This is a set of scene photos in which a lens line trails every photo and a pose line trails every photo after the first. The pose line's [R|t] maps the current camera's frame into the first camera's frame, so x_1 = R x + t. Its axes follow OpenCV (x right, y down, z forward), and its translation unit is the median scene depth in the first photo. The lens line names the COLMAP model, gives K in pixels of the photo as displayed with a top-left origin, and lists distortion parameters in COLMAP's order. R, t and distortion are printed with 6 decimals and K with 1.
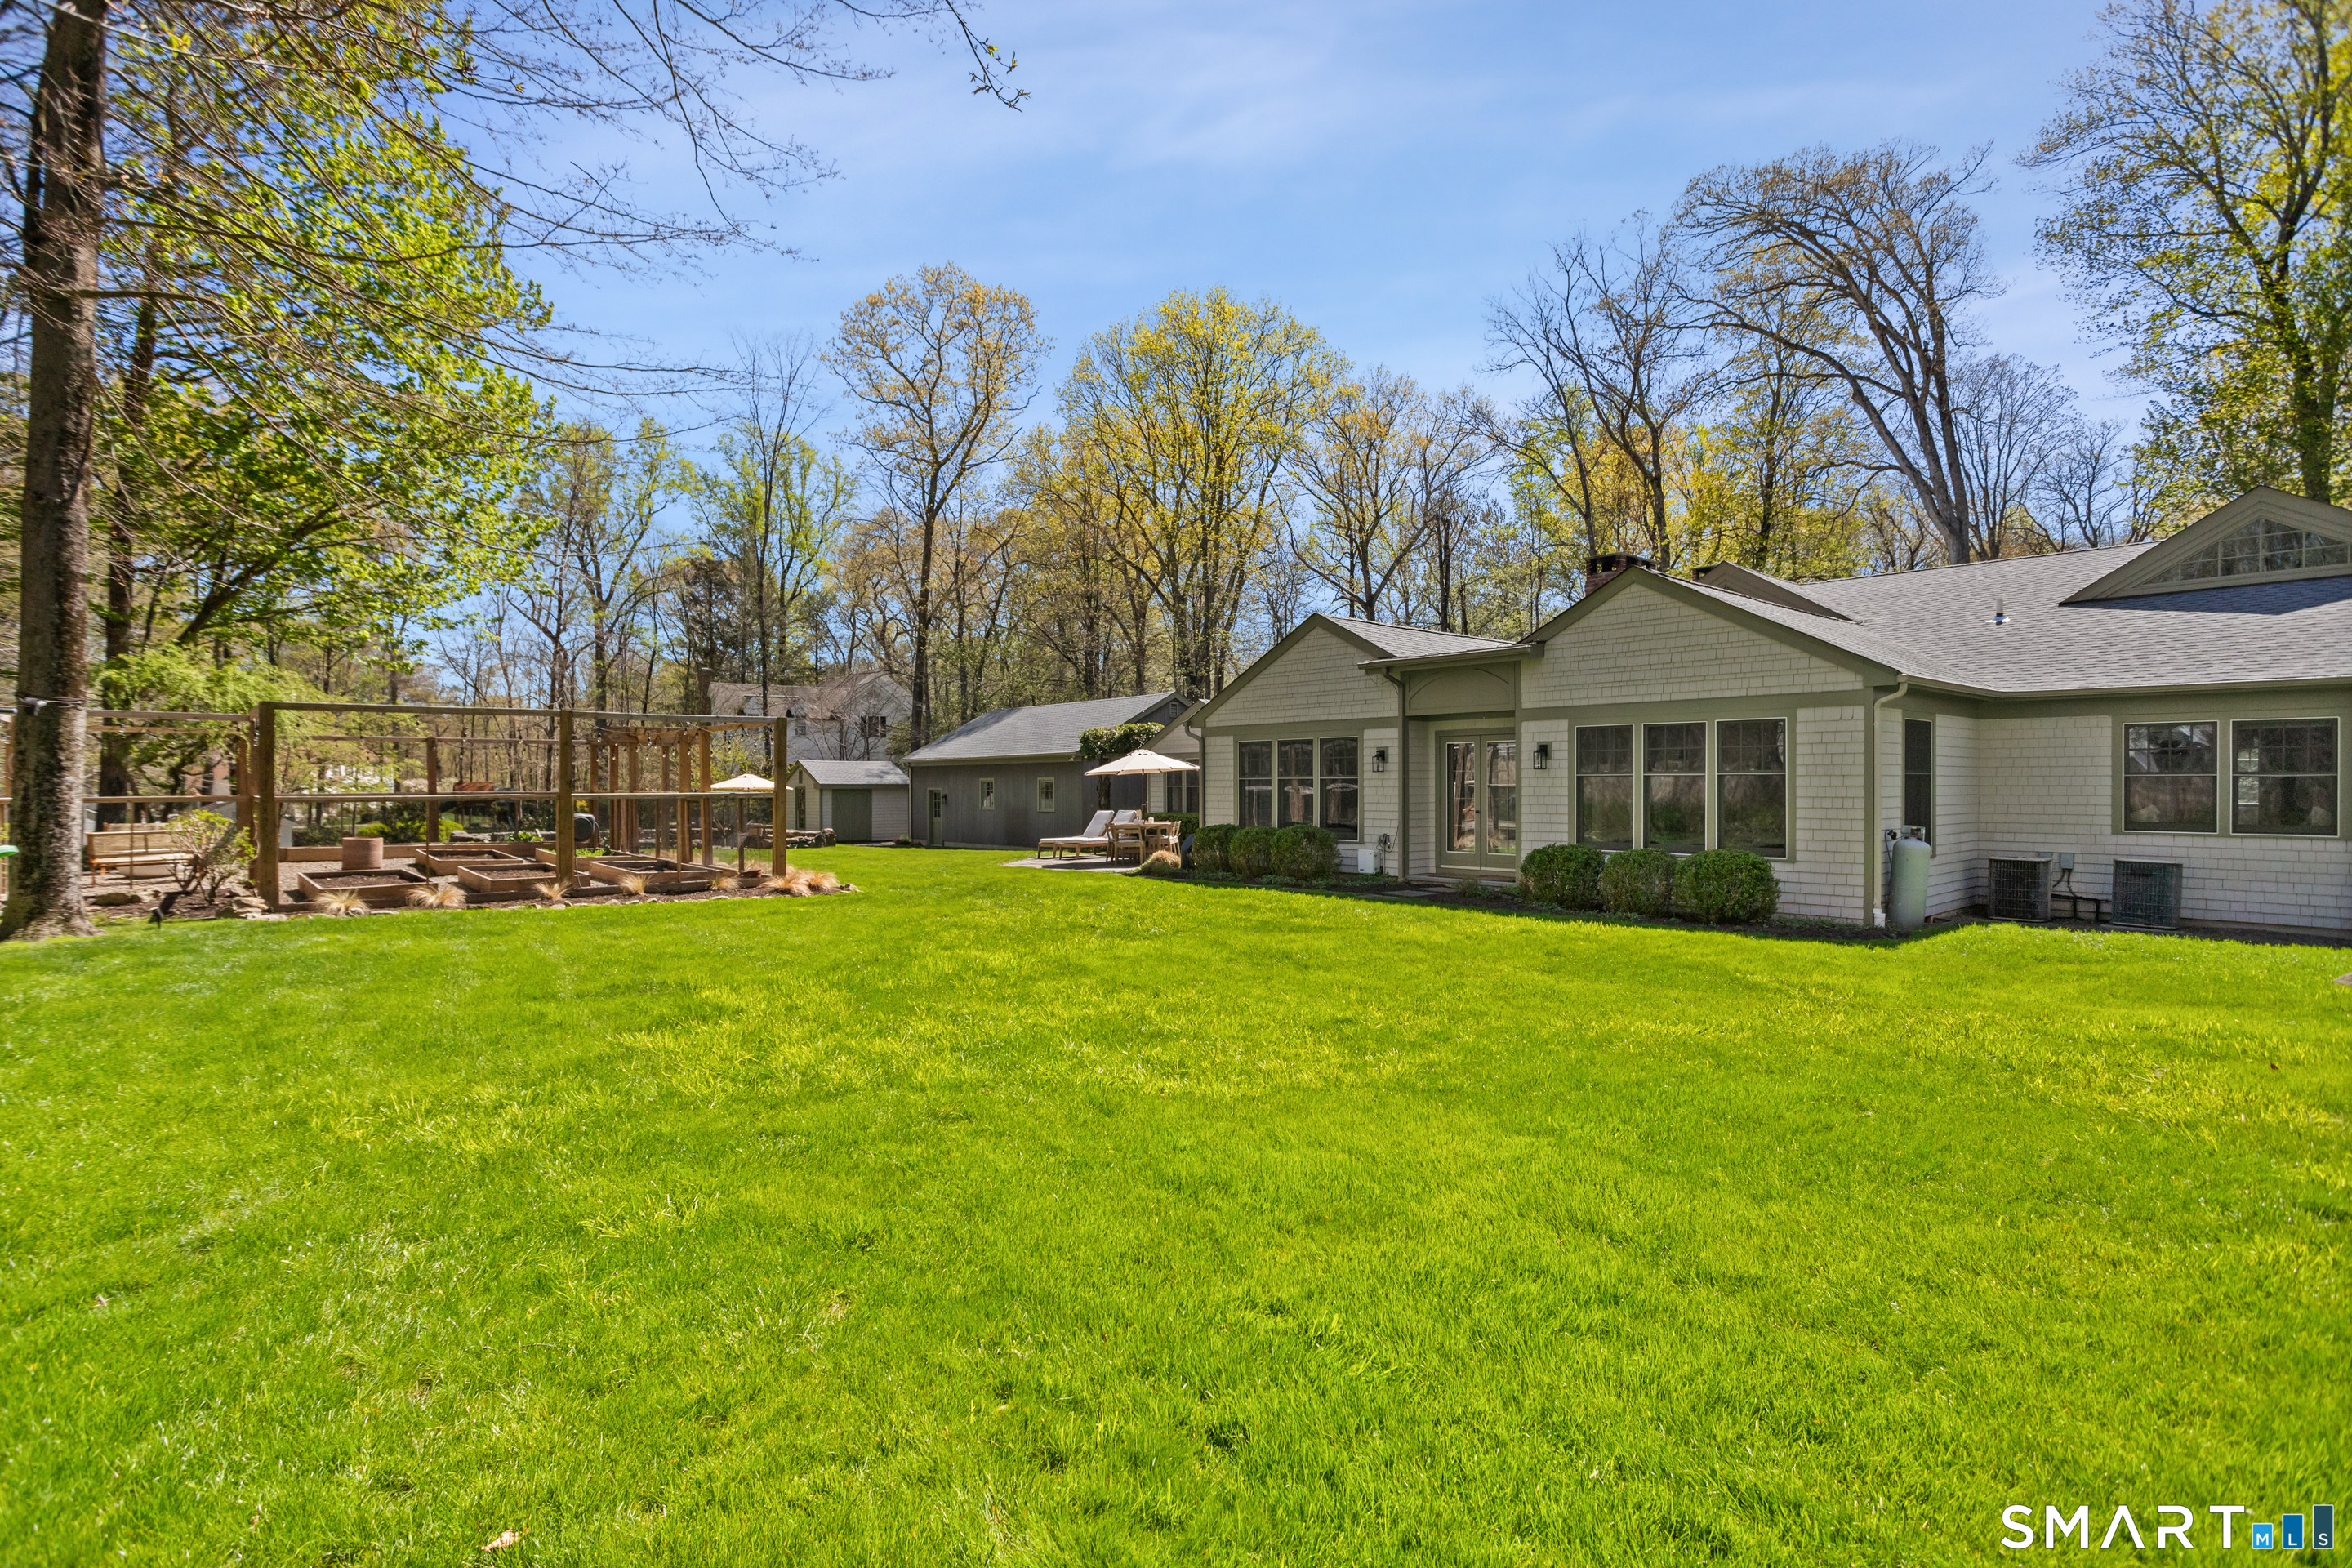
lens RADIAL K [[1142.8, 0, 1172.5], [0, 1142.8, 771.8], [0, 0, 1]] dist [-0.005516, -0.000293]
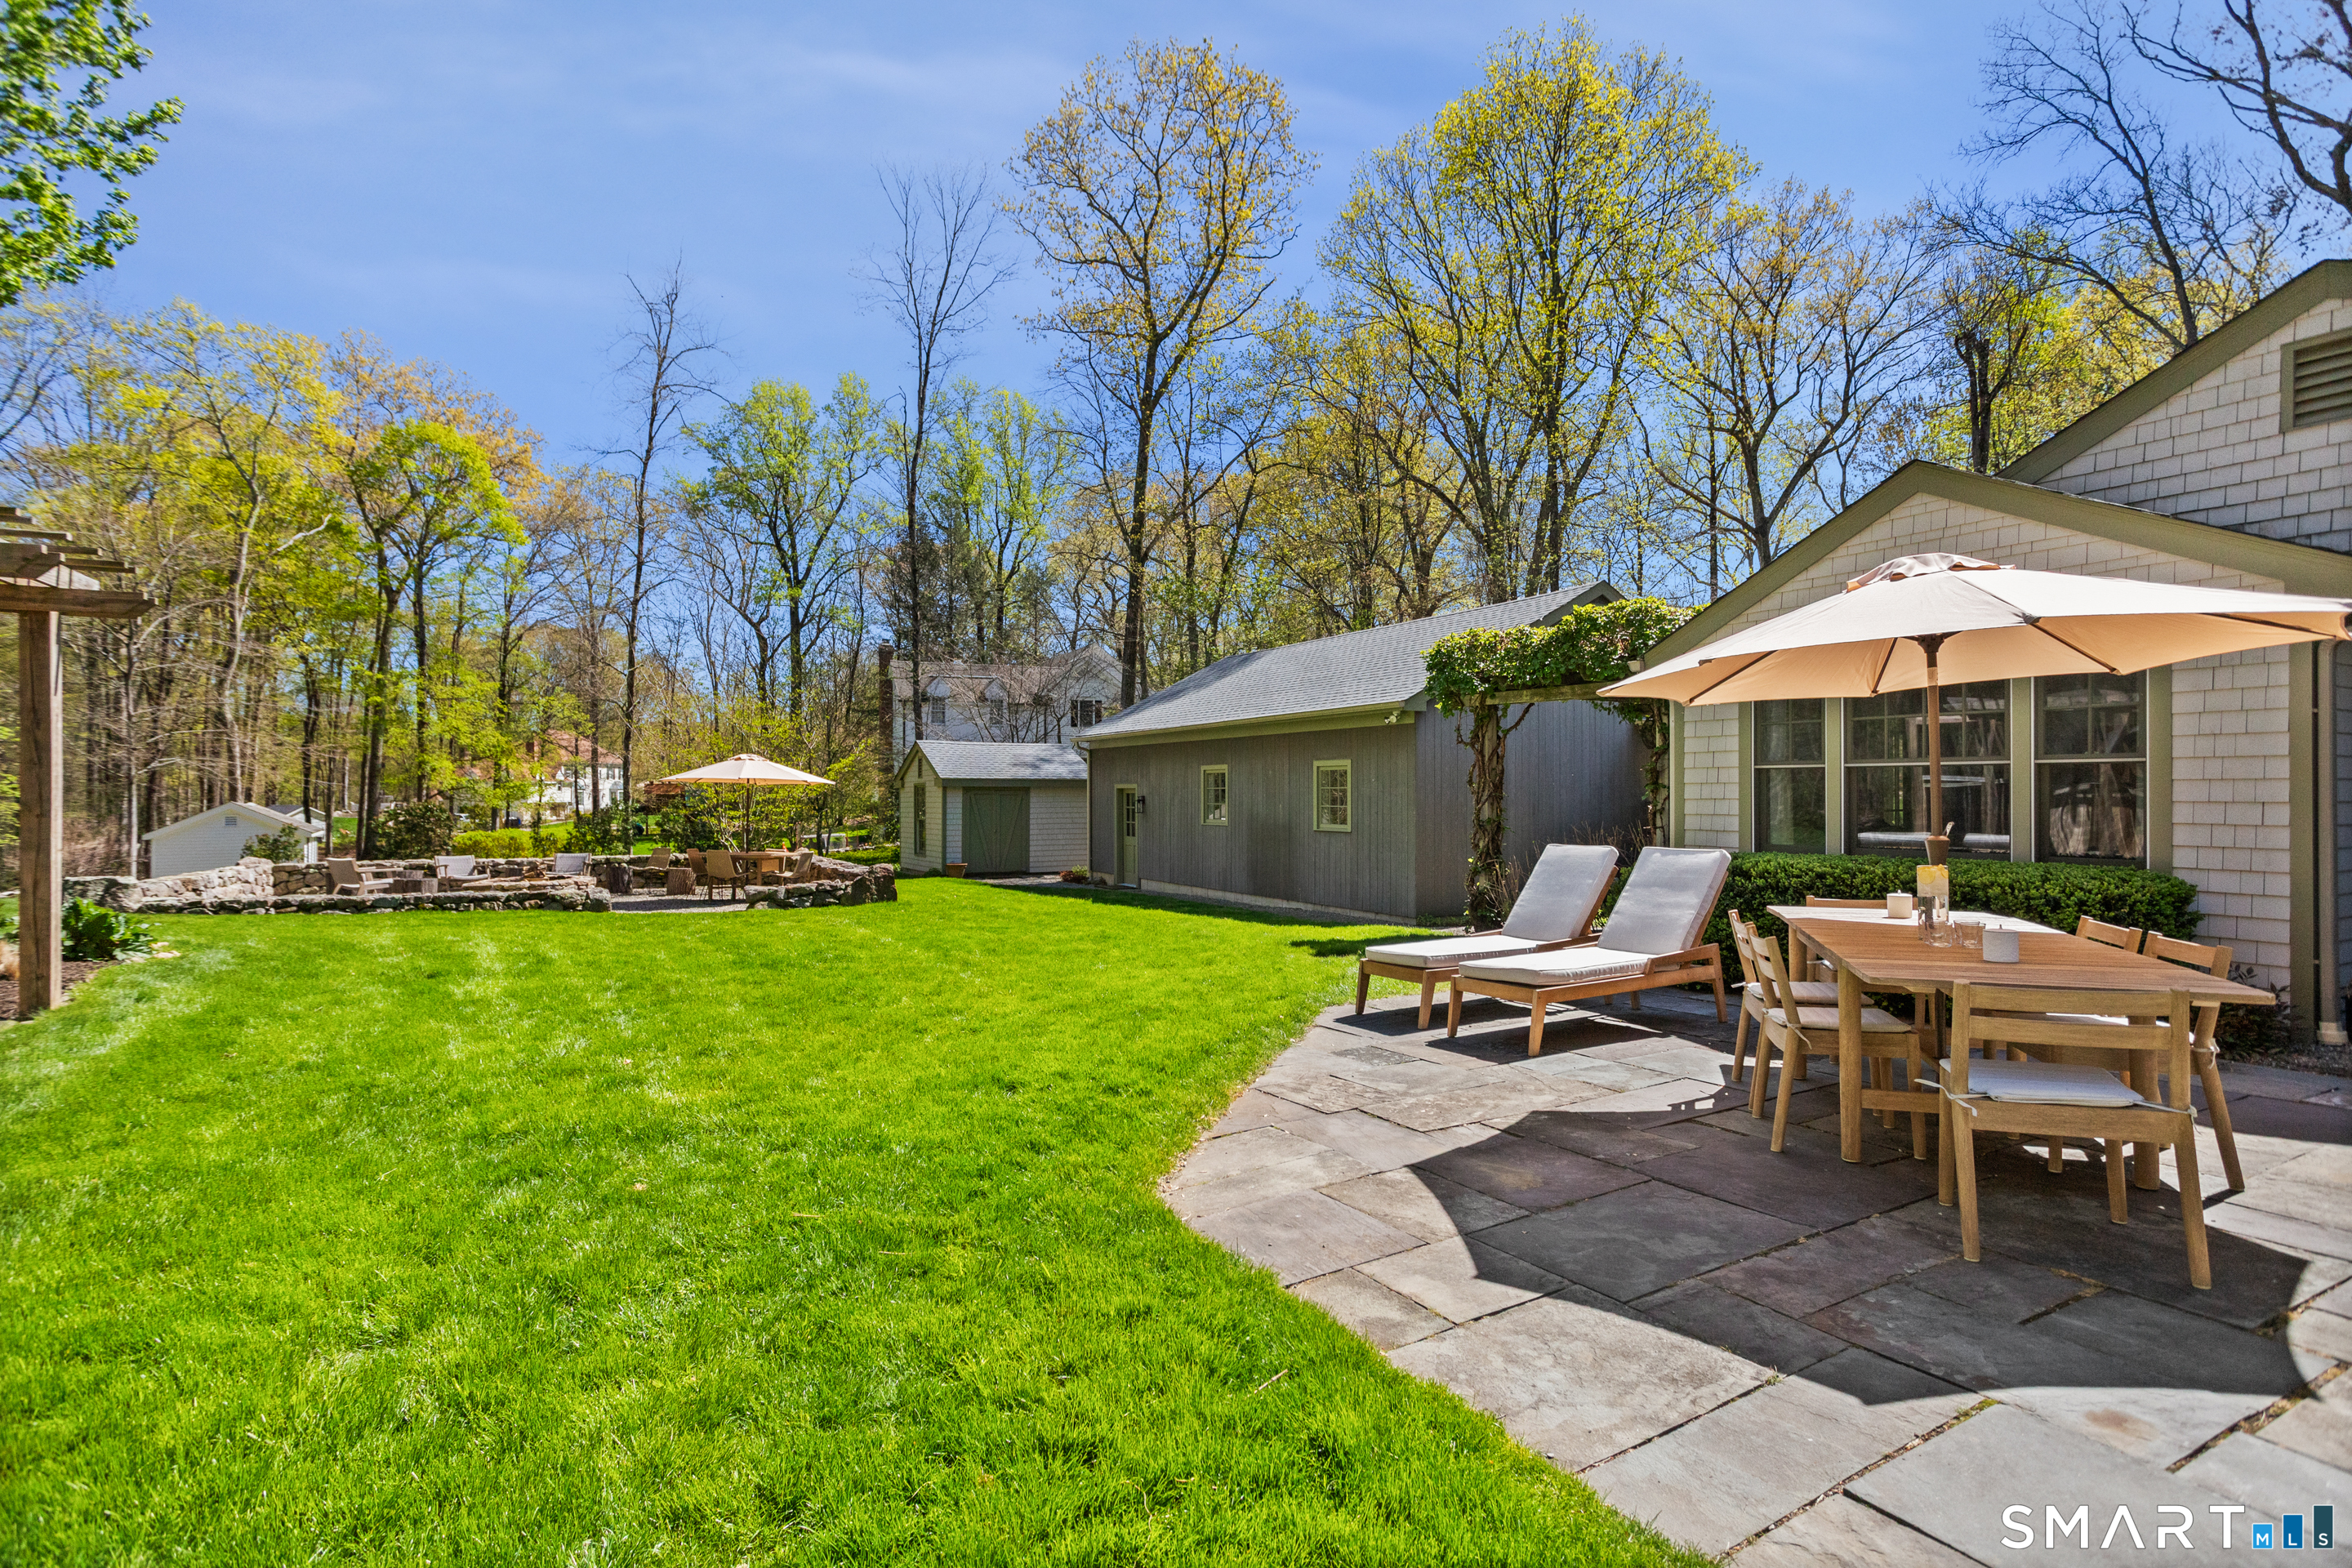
lens RADIAL K [[1142.8, 0, 1167.2], [0, 1142.8, 781.4], [0, 0, 1]] dist [-0.005516, -0.000293]
pose [[0.976091, -0.002155, -0.217354, -0.044410], [0.002666, 0.999994, 0.002059, 0.007825], [0.217348, -0.002589, 0.976091, 0.303543]]
